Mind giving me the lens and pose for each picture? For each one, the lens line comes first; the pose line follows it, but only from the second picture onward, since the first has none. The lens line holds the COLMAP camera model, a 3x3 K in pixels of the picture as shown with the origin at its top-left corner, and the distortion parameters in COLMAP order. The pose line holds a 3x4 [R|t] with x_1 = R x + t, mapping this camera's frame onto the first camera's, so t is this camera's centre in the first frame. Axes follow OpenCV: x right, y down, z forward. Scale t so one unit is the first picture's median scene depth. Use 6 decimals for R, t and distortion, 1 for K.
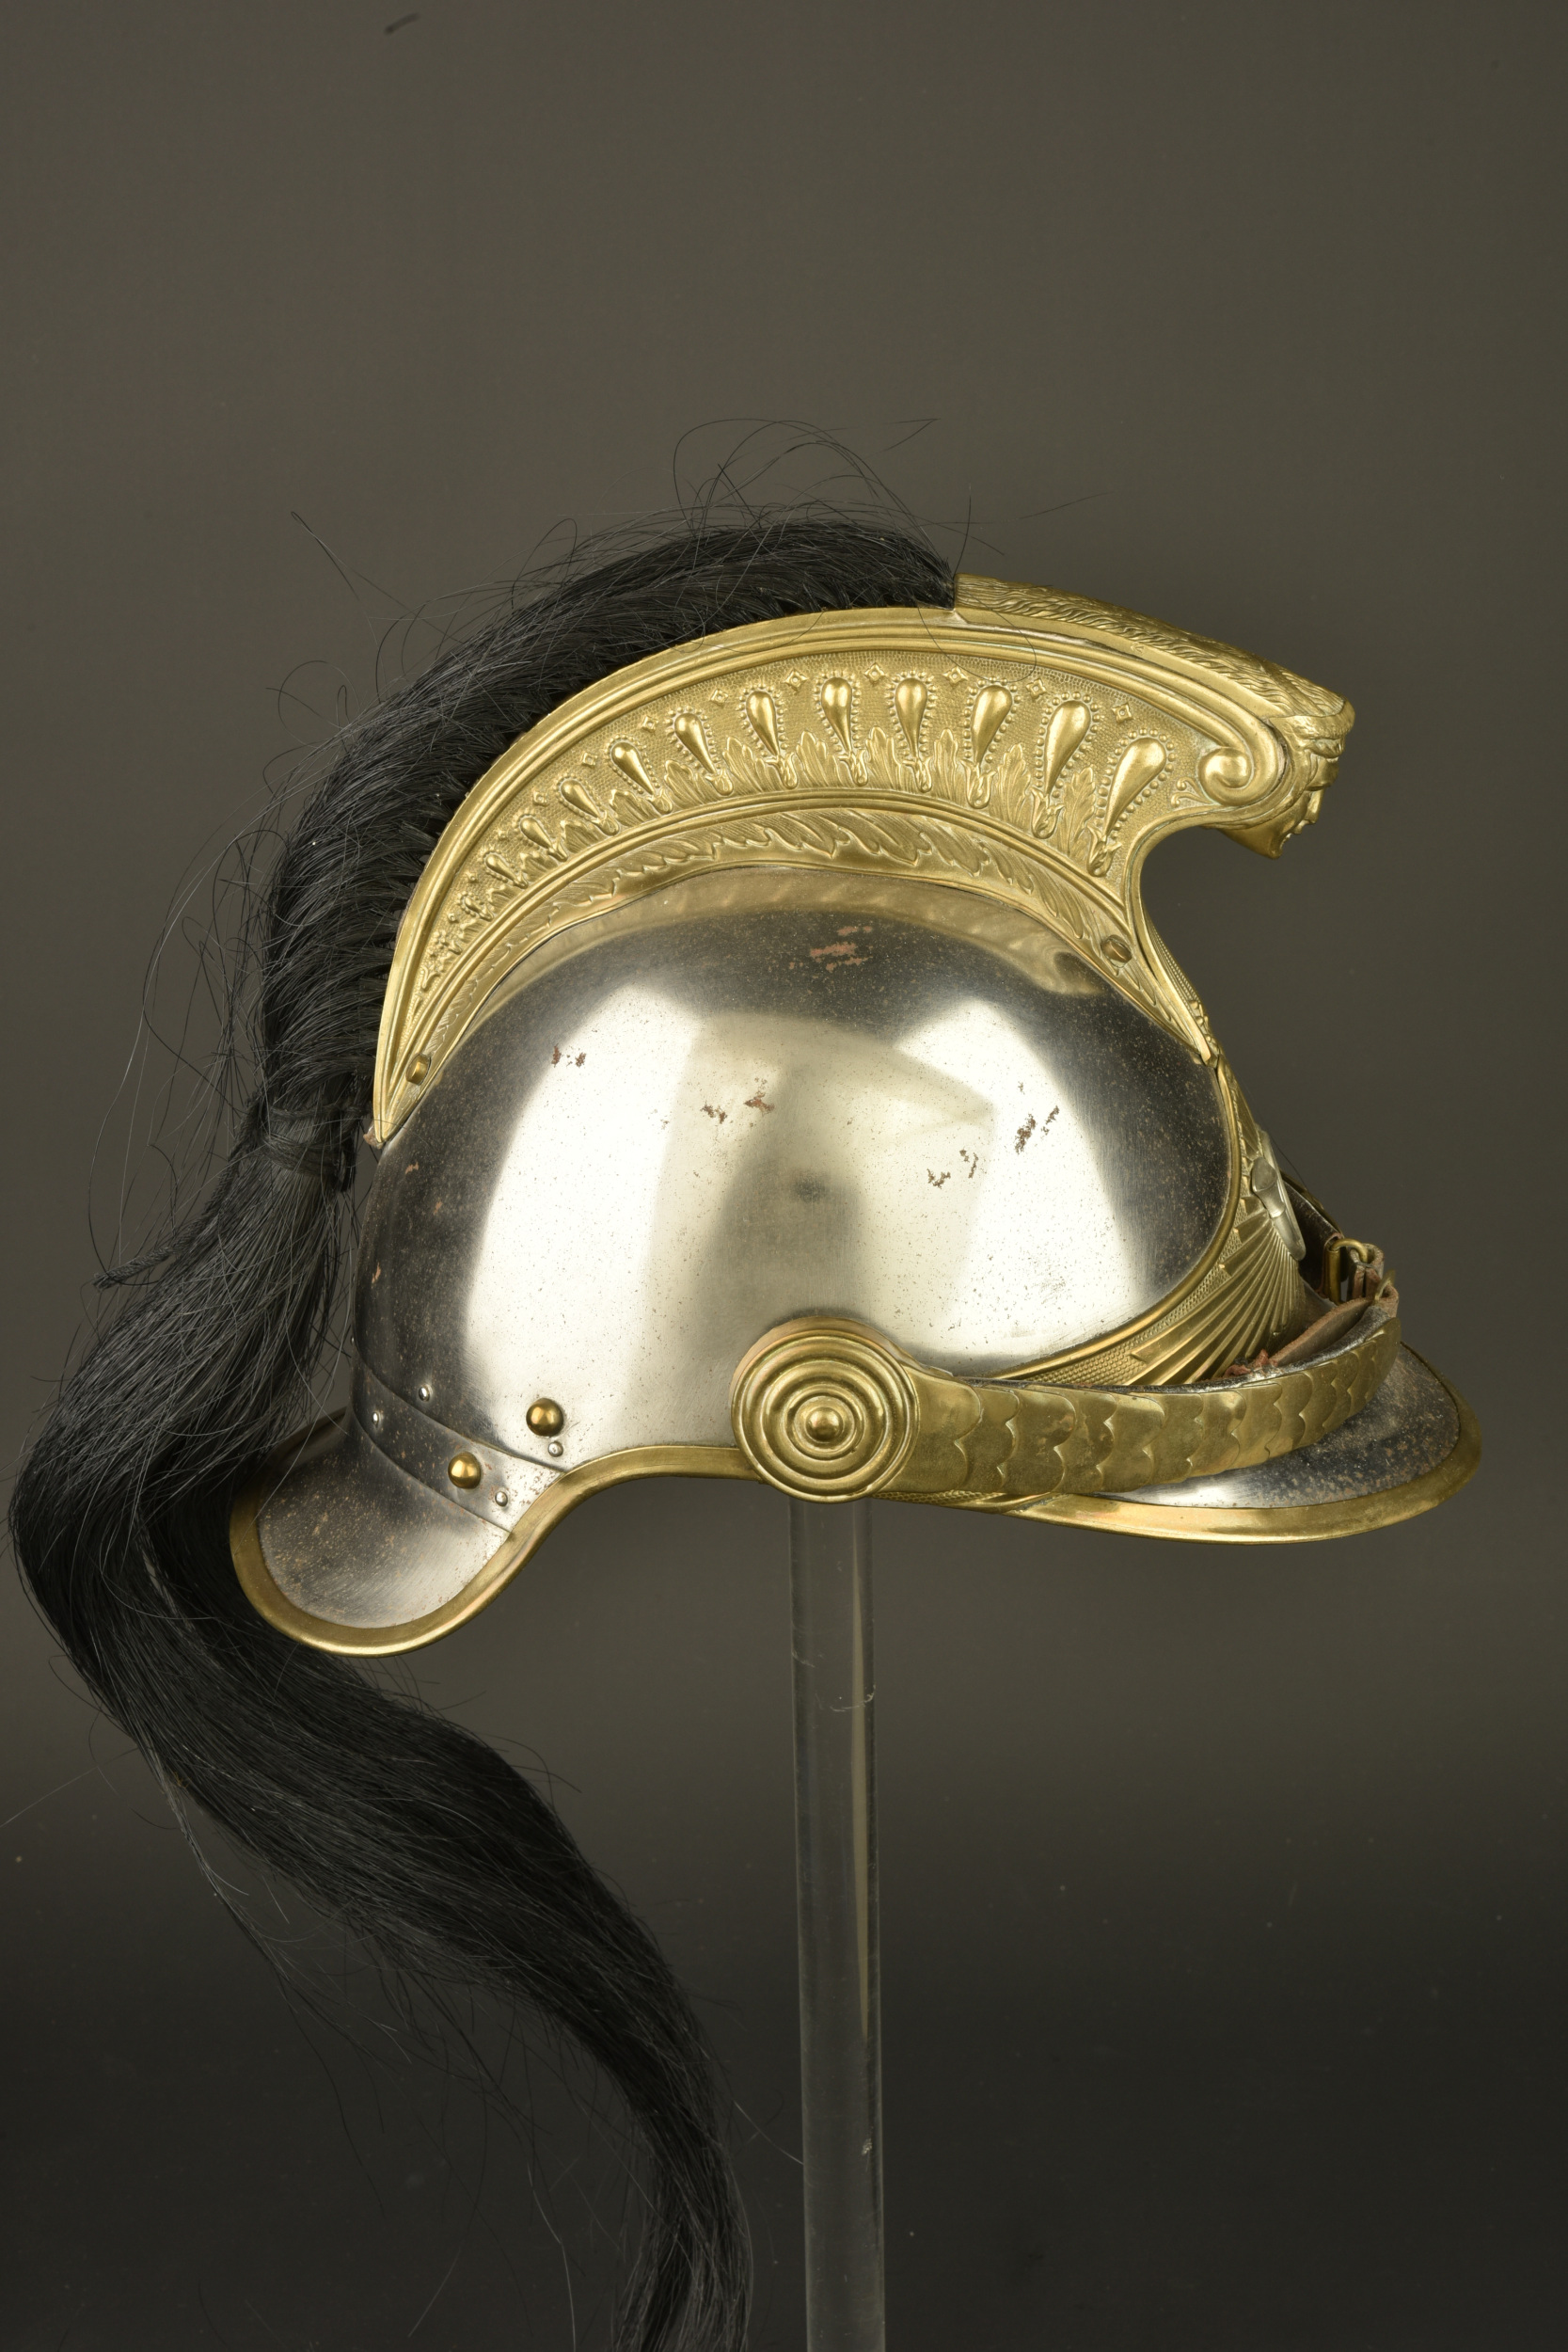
lens RADIAL K [[4139.0, 0, 784.0], [0, 4139.0, 1176.0], [0, 0, 1]] dist [-0.010308, 0.102014]
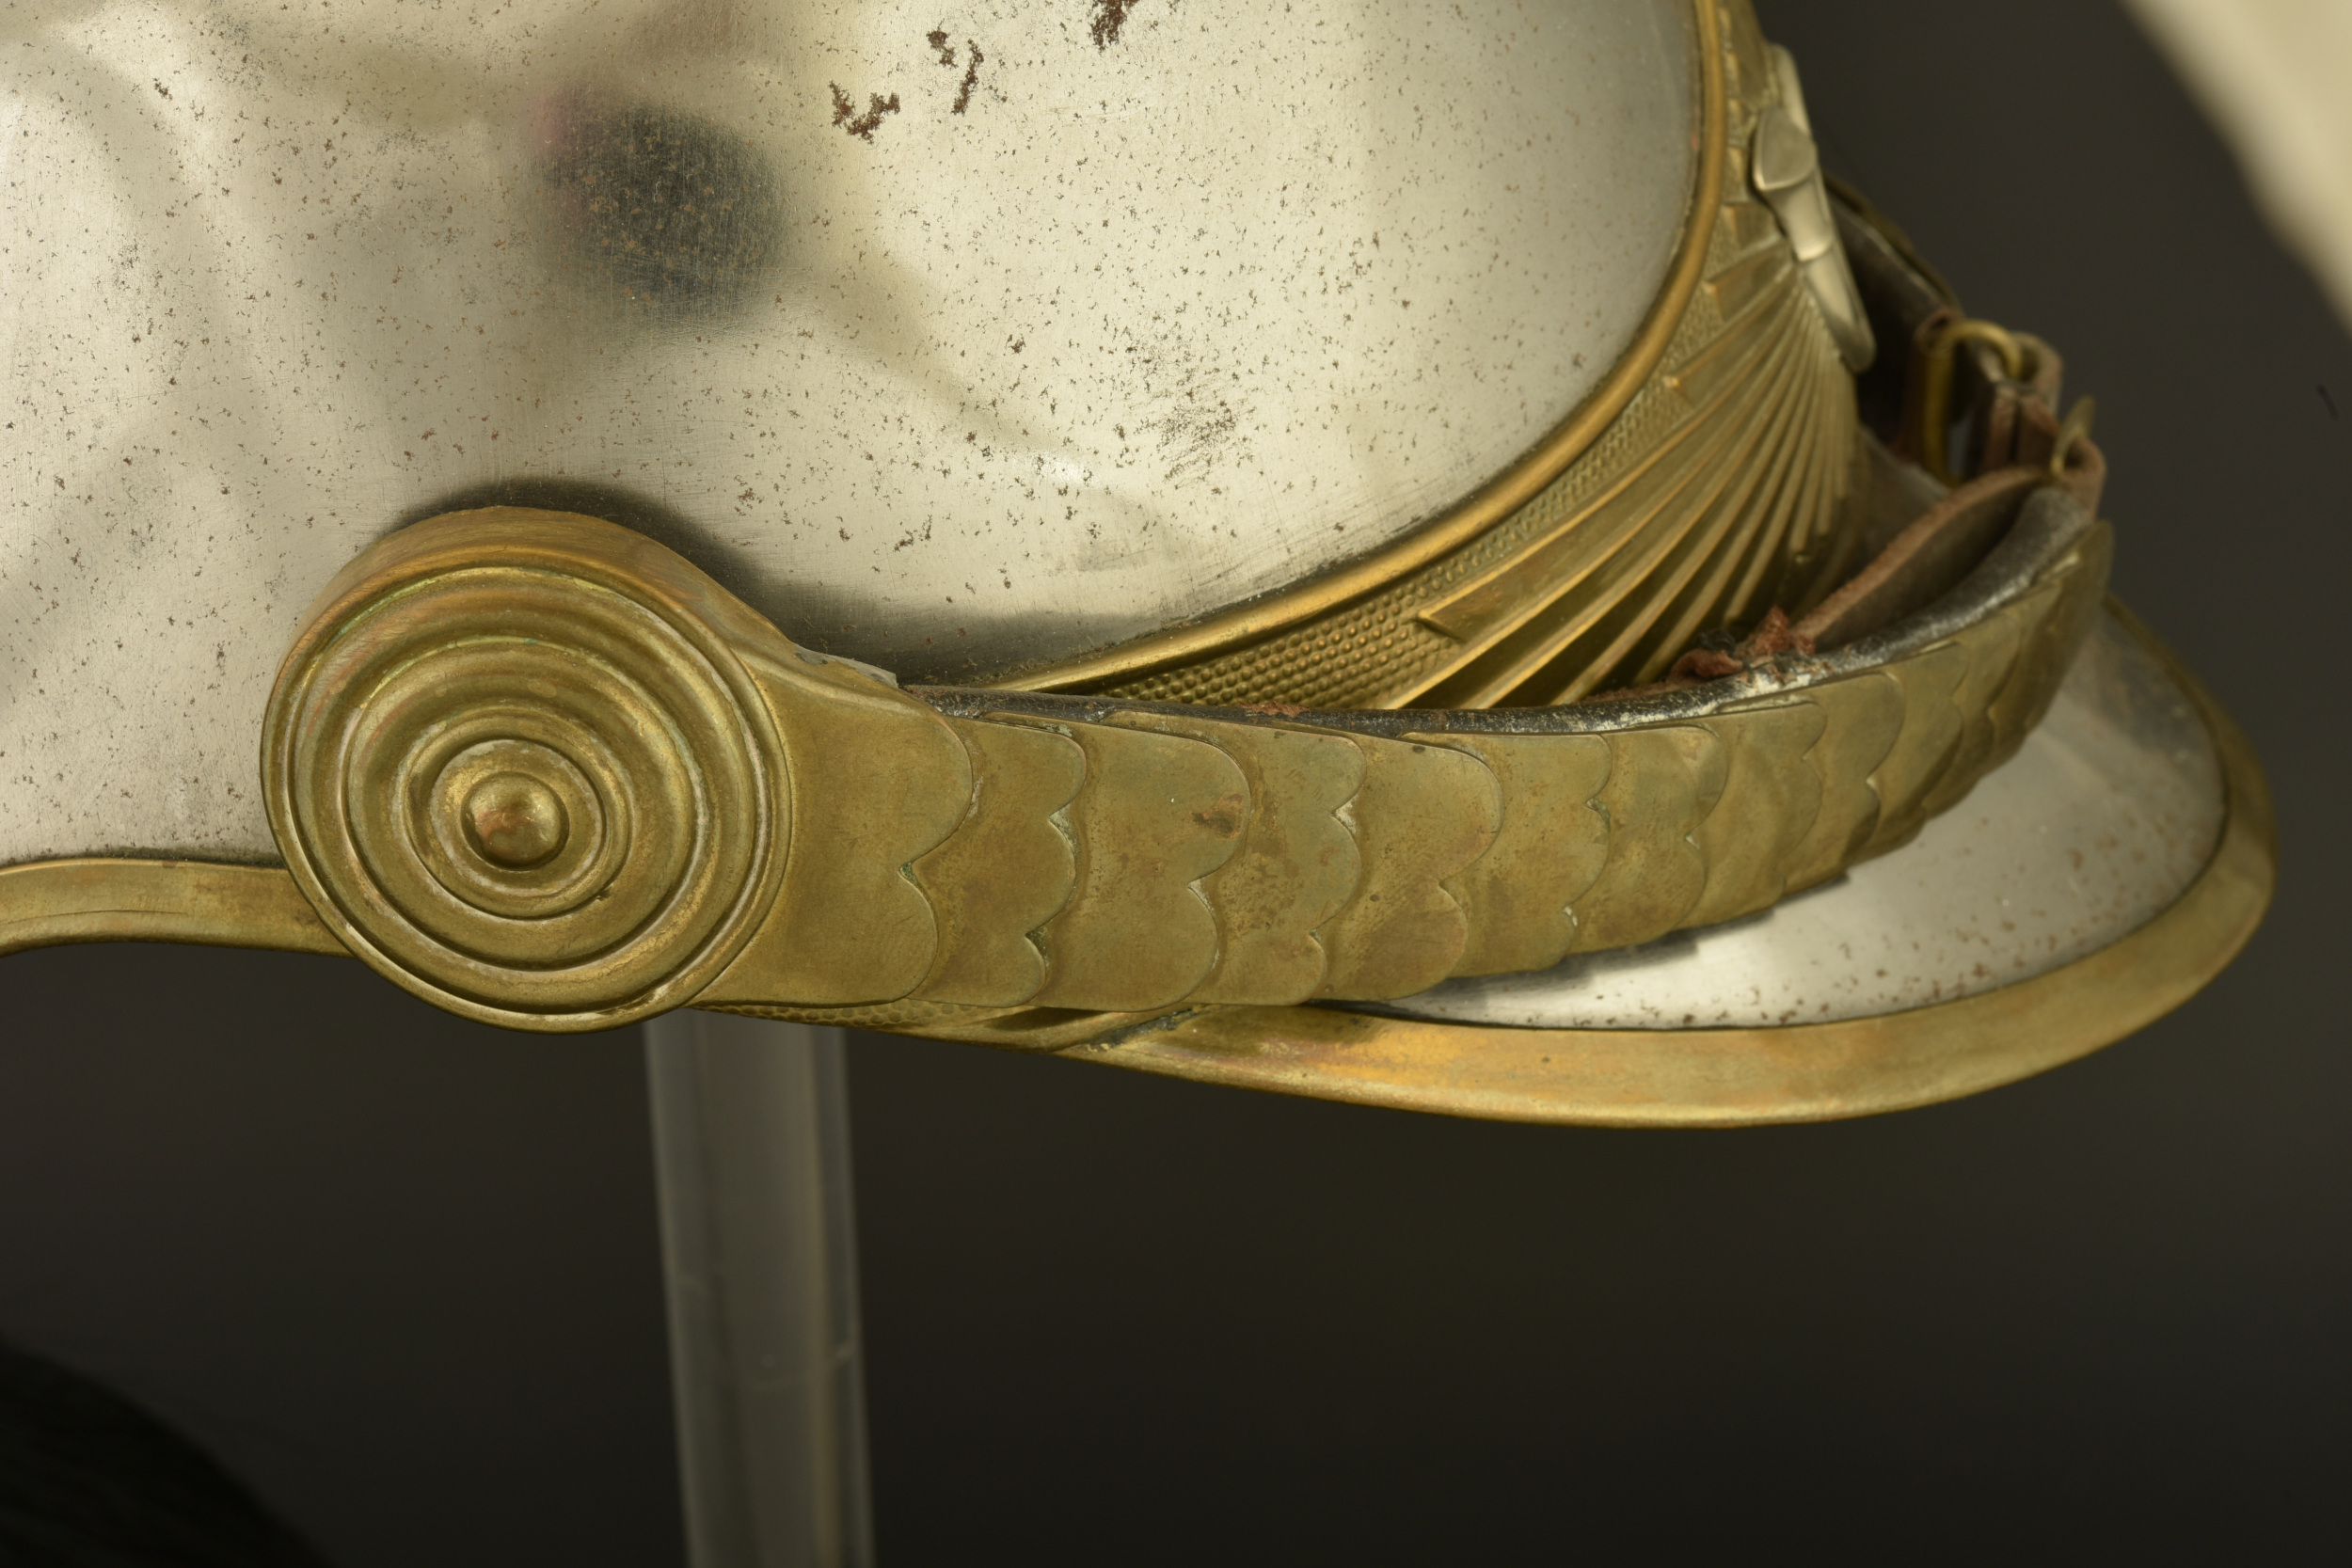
lens RADIAL K [[4139.0, 0, 1176.0], [0, 4139.0, 784.0], [0, 0, 1]] dist [-0.010308, 0.102014]
pose [[0.999915, 0.012974, 0.001205, 0.061287], [-0.013027, 0.993500, 0.113084, 0.016292], [0.000270, -0.113090, 0.993585, 0.624866]]
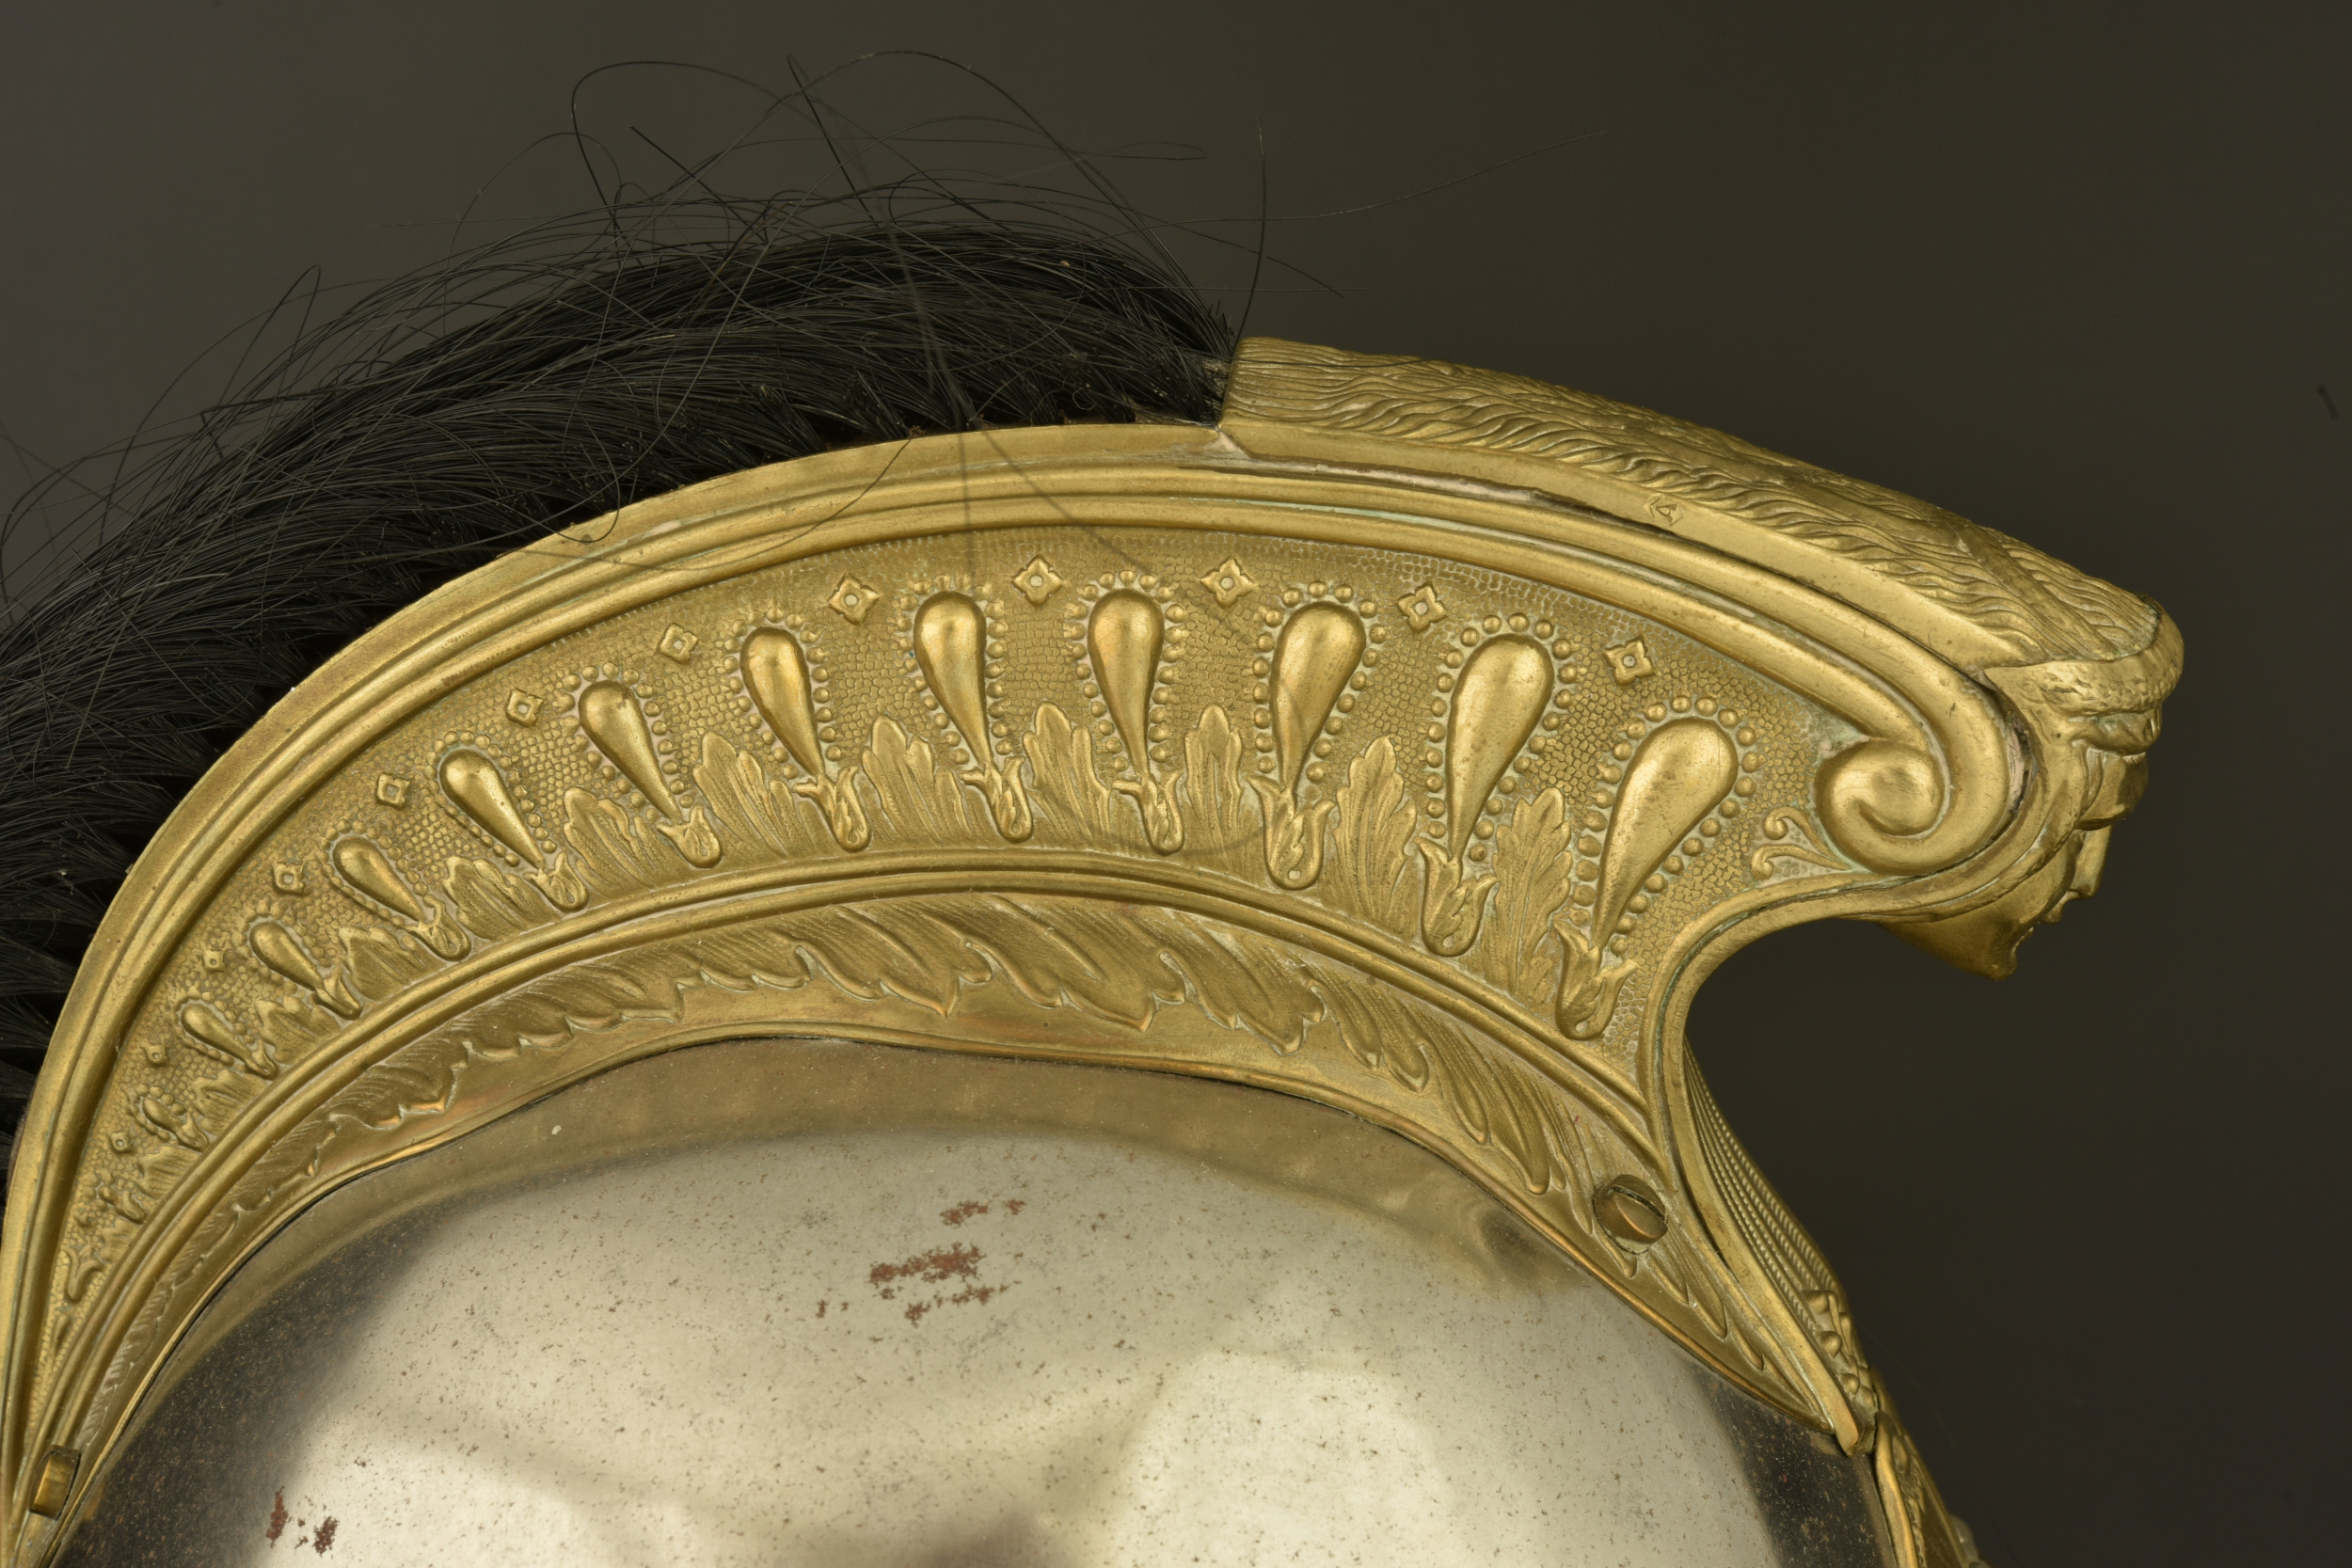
lens RADIAL K [[4139.0, 0, 1176.0], [0, 4139.0, 784.0], [0, 0, 1]] dist [-0.010308, 0.102014]
pose [[0.997950, -0.019027, -0.061103, 0.061071], [0.017488, 0.999518, -0.025634, -0.089128], [0.061562, 0.024513, 0.997802, 0.576951]]
